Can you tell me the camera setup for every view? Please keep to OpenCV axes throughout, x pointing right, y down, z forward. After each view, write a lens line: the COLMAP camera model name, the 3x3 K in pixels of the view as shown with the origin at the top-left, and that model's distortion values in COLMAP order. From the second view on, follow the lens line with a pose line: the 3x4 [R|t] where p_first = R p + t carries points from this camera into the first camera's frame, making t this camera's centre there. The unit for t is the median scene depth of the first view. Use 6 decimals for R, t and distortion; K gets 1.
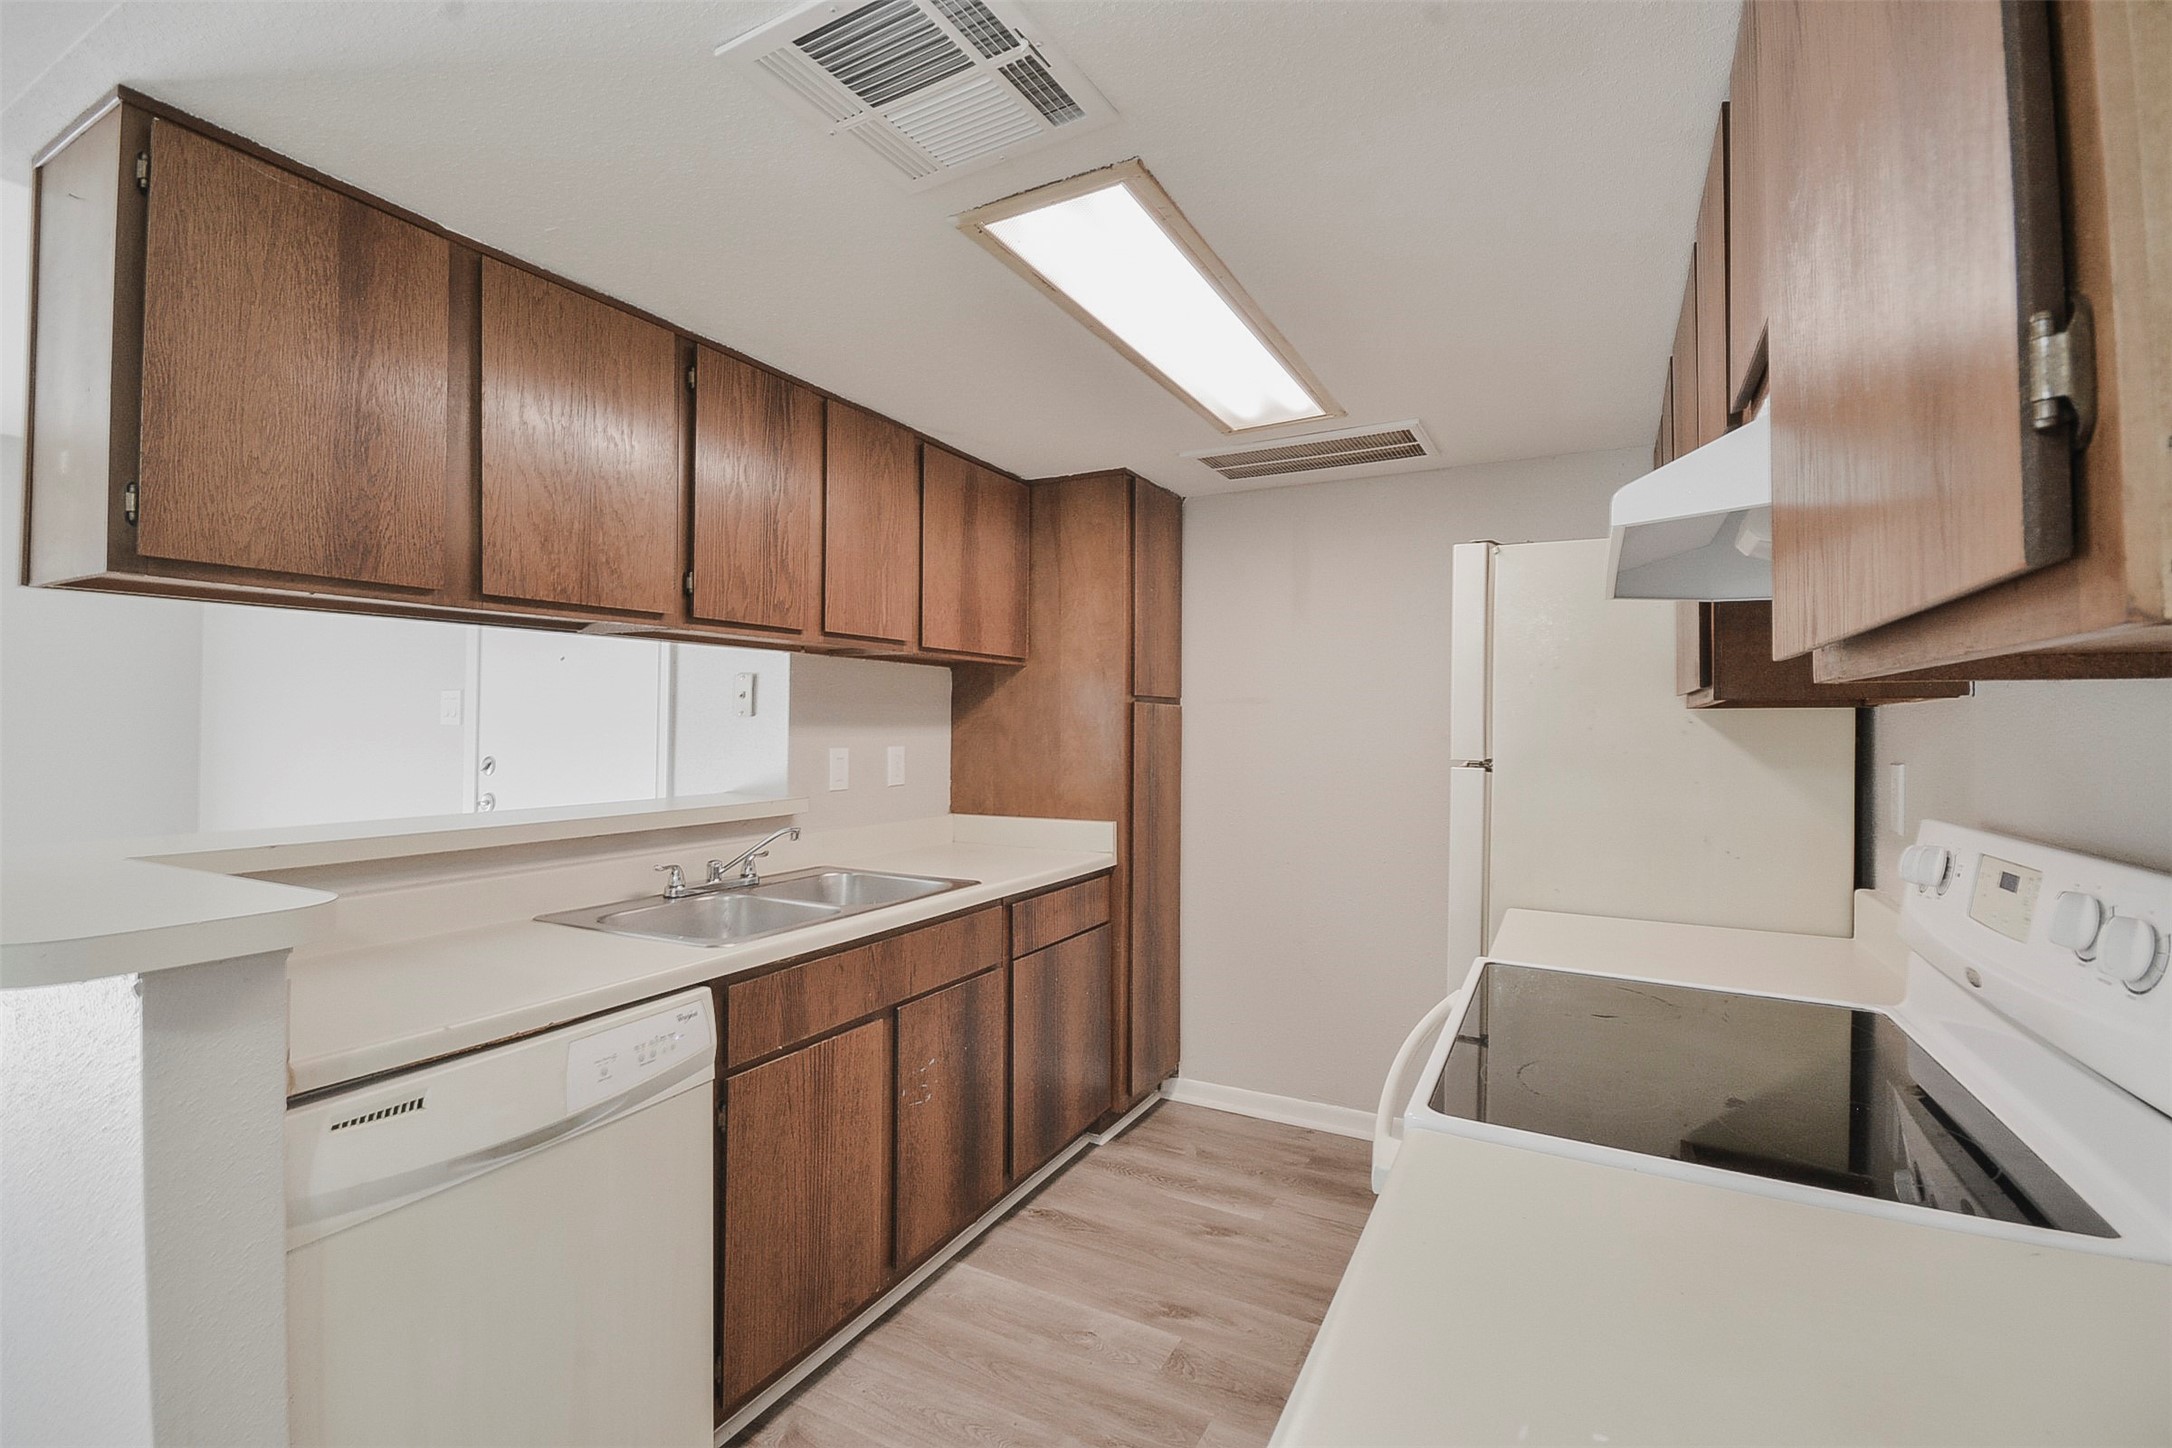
lens RADIAL K [[965.8, 0, 1081.4], [0, 965.8, 722.1], [0, 0, 1]] dist [-0.015936, -0.000388]
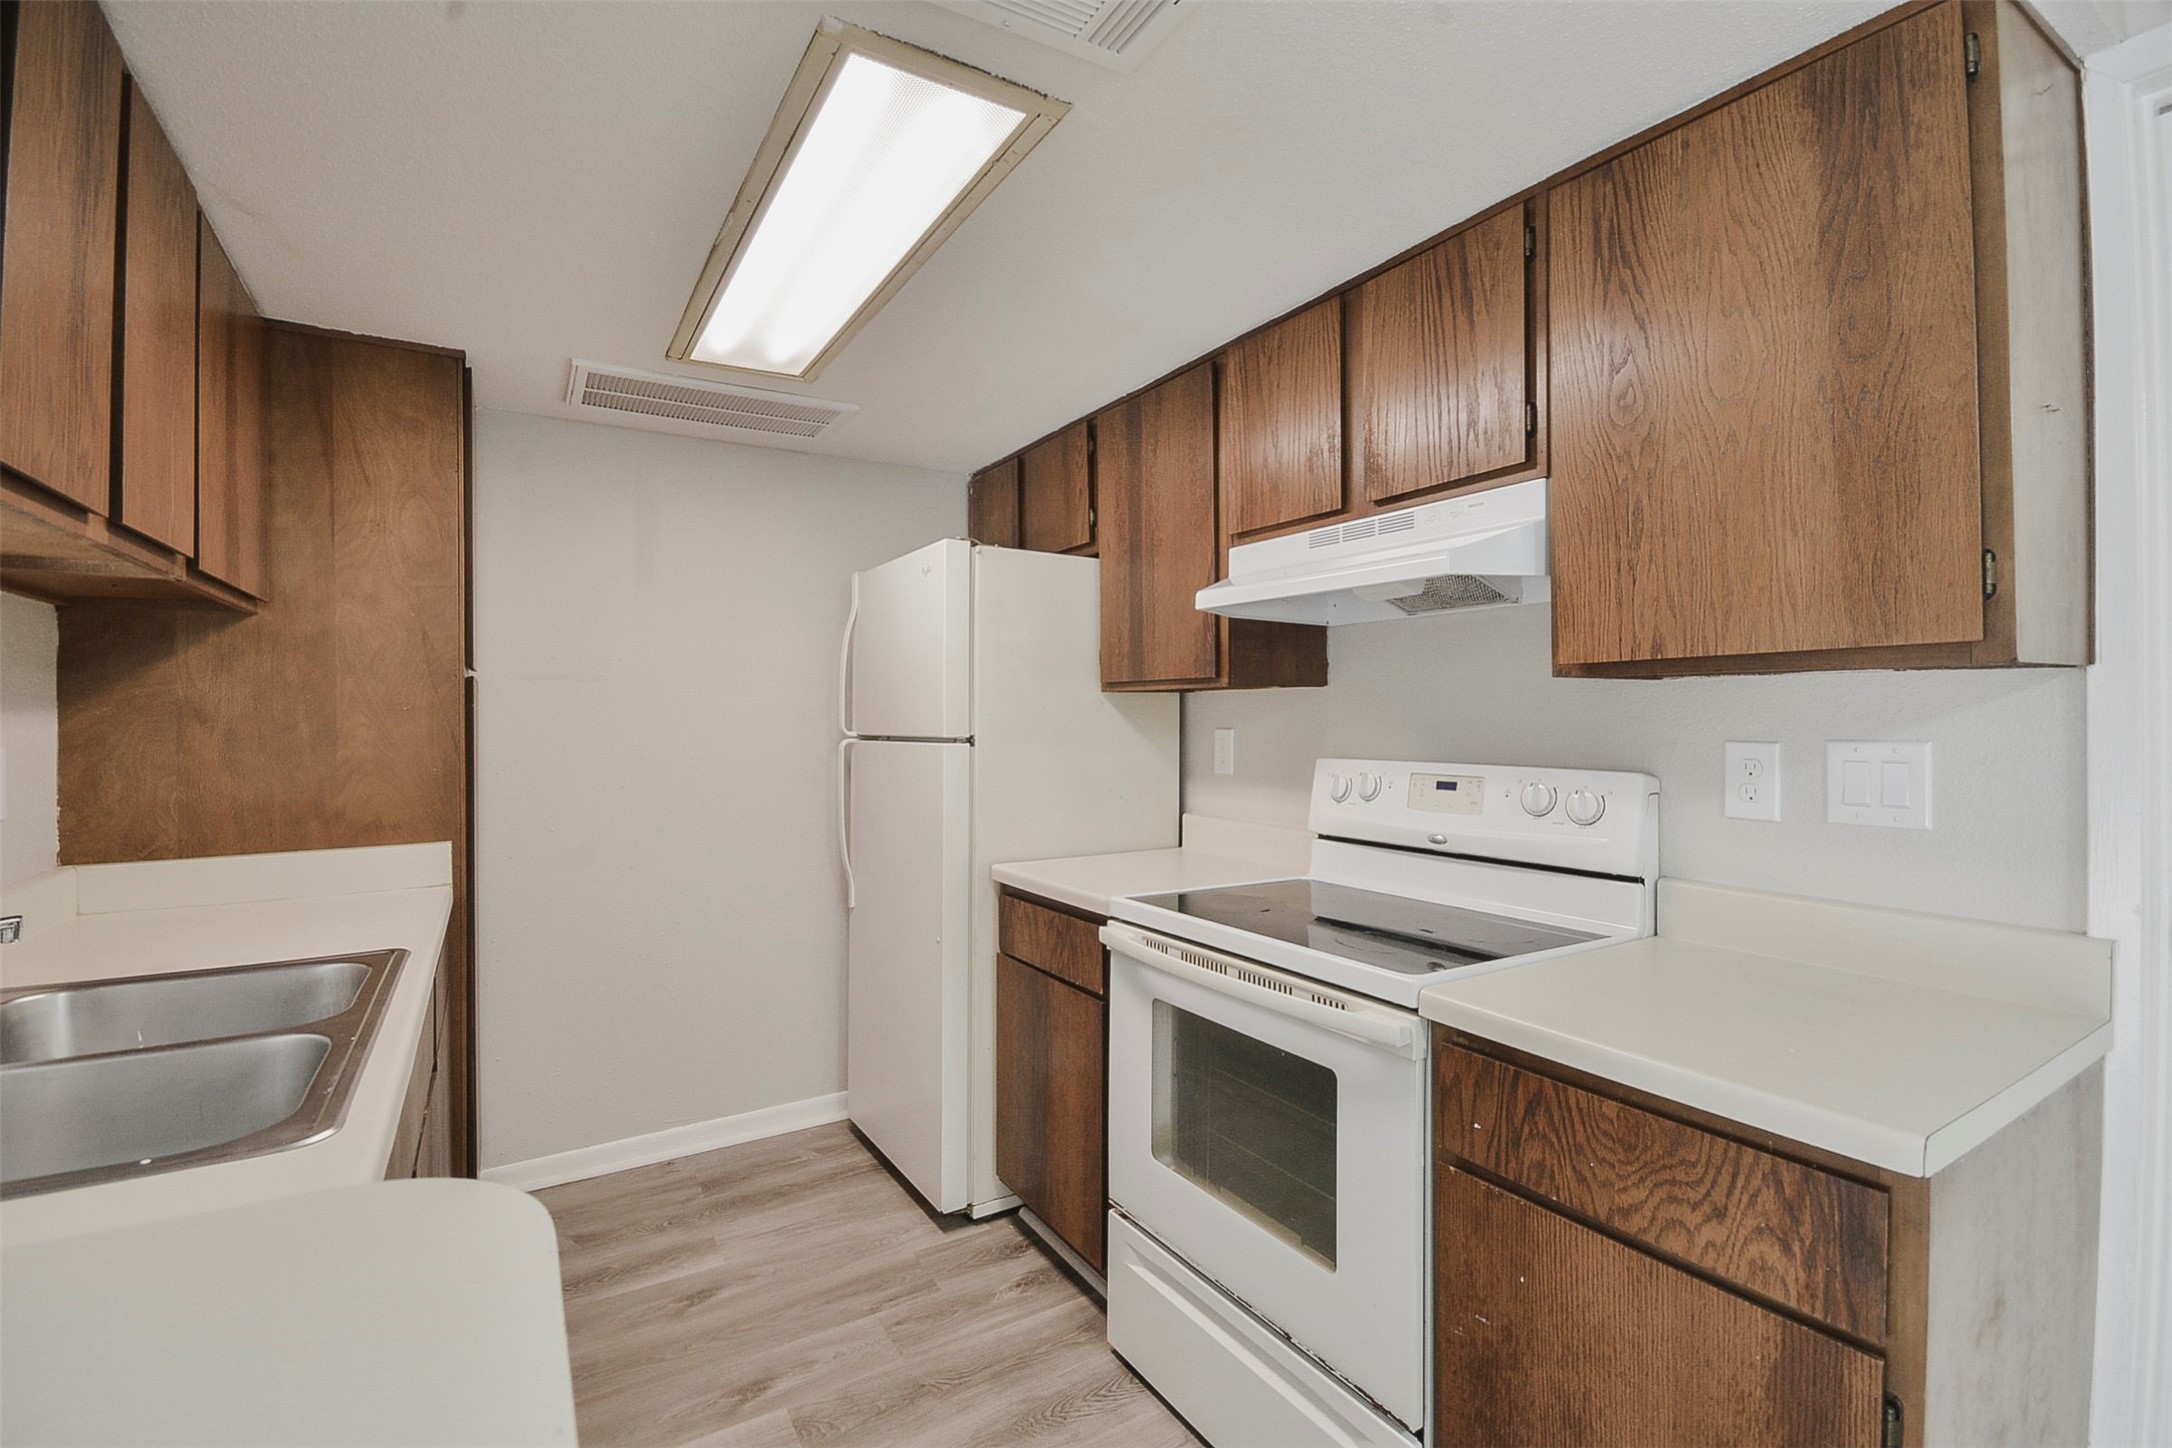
lens RADIAL K [[965.8, 0, 1105.6], [0, 965.8, 724.3], [0, 0, 1]] dist [-0.015936, -0.000388]
pose [[0.489690, -0.016350, 0.871743, -0.338435], [0.001474, 0.999838, 0.017925, 0.003891], [-0.871895, -0.007493, 0.489635, 0.220436]]
